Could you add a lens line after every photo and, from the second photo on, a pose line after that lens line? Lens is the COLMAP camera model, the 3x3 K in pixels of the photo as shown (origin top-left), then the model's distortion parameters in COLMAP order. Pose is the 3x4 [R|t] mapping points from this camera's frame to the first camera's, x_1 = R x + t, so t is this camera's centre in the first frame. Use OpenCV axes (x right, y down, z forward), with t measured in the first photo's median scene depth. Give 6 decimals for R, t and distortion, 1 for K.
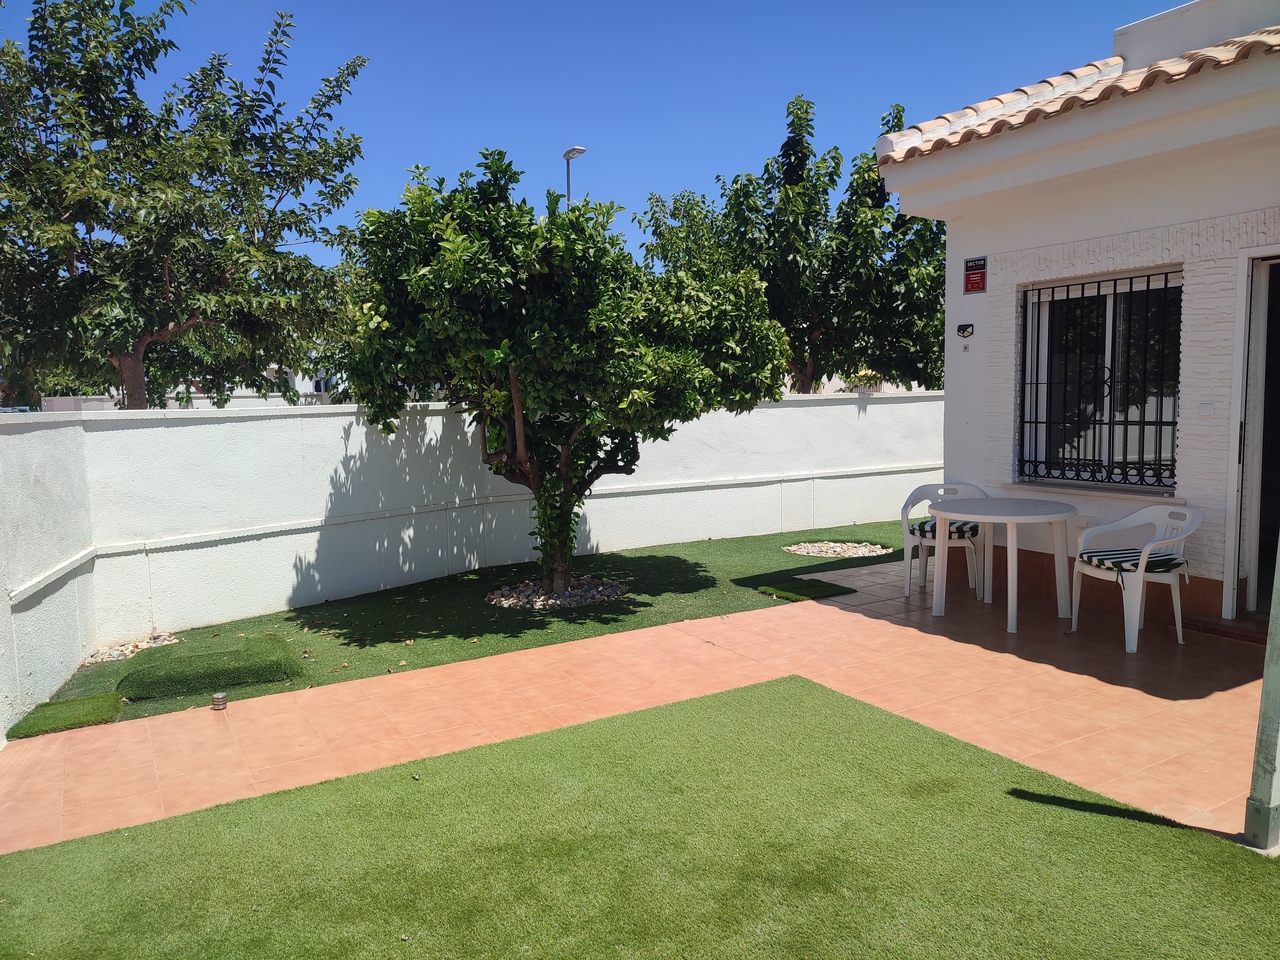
lens RADIAL K [[951.0, 0, 638.9], [0, 951.0, 482.5], [0, 0, 1]] dist [0.032389, -0.022555]
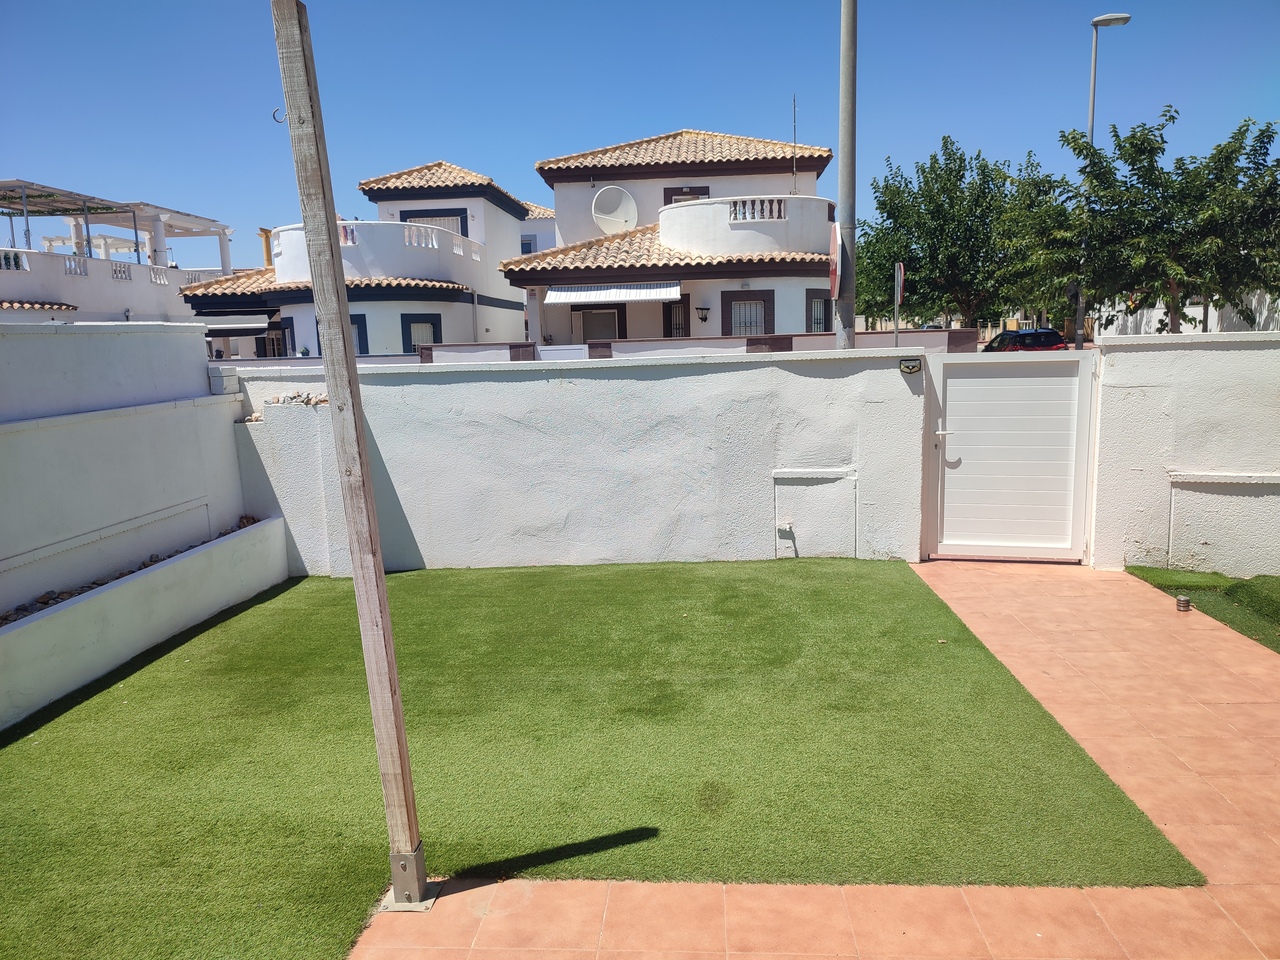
lens RADIAL K [[951.0, 0, 635.5], [0, 951.0, 484.5], [0, 0, 1]] dist [0.032389, -0.022555]
pose [[-0.572606, 0.160948, -0.803877, 0.866349], [-0.033912, 0.975051, 0.219375, -0.138540], [0.819129, 0.152877, -0.552862, 1.178115]]
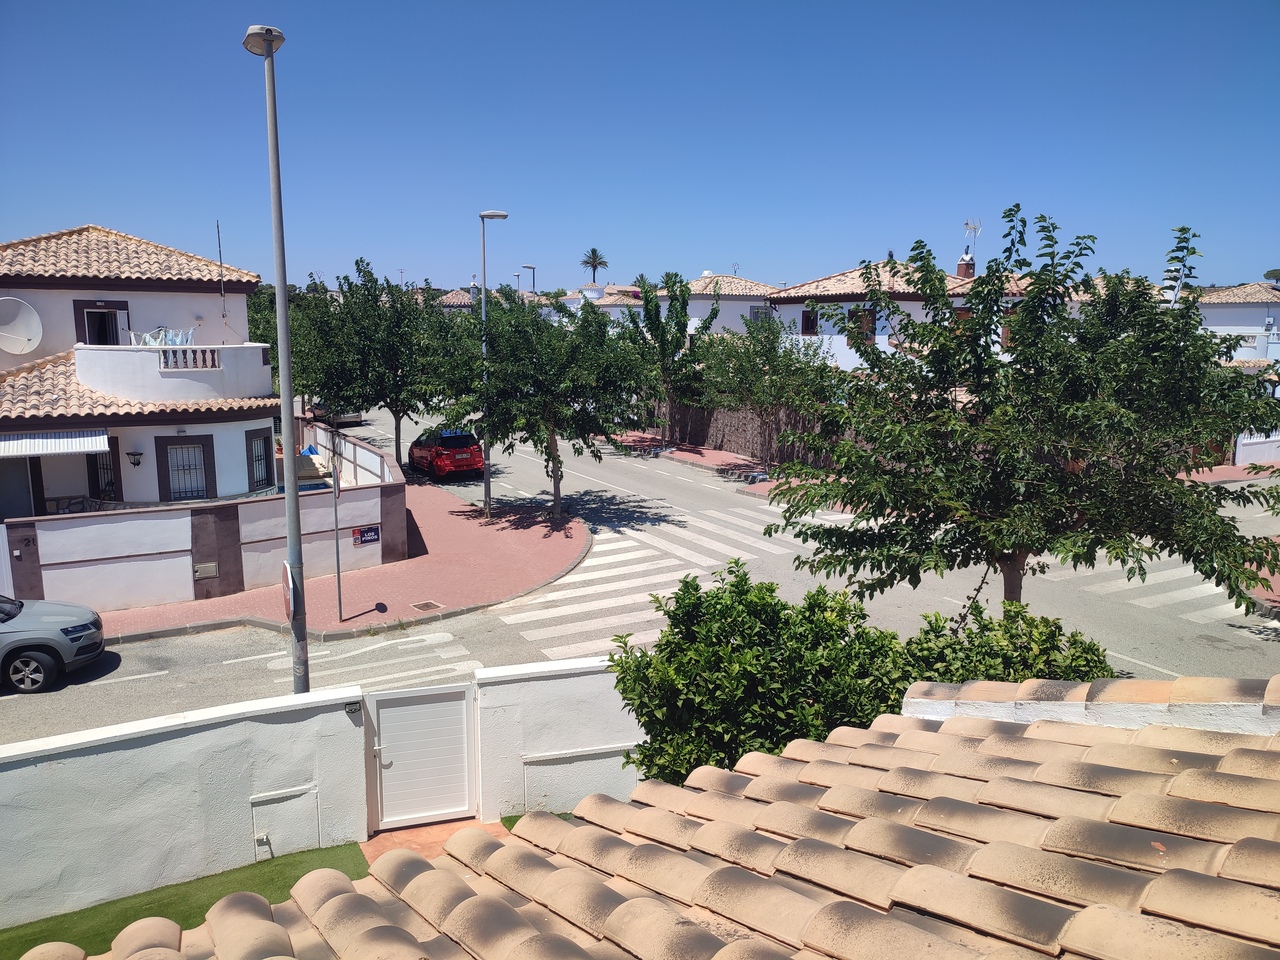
lens RADIAL K [[951.0, 0, 648.0], [0, 951.0, 476.7], [0, 0, 1]] dist [0.032389, -0.022555]
pose [[-0.029559, 0.169623, -0.985066, 1.320390], [-0.091068, 0.980941, 0.171645, -0.890561], [0.995406, 0.094781, -0.013548, 1.293882]]
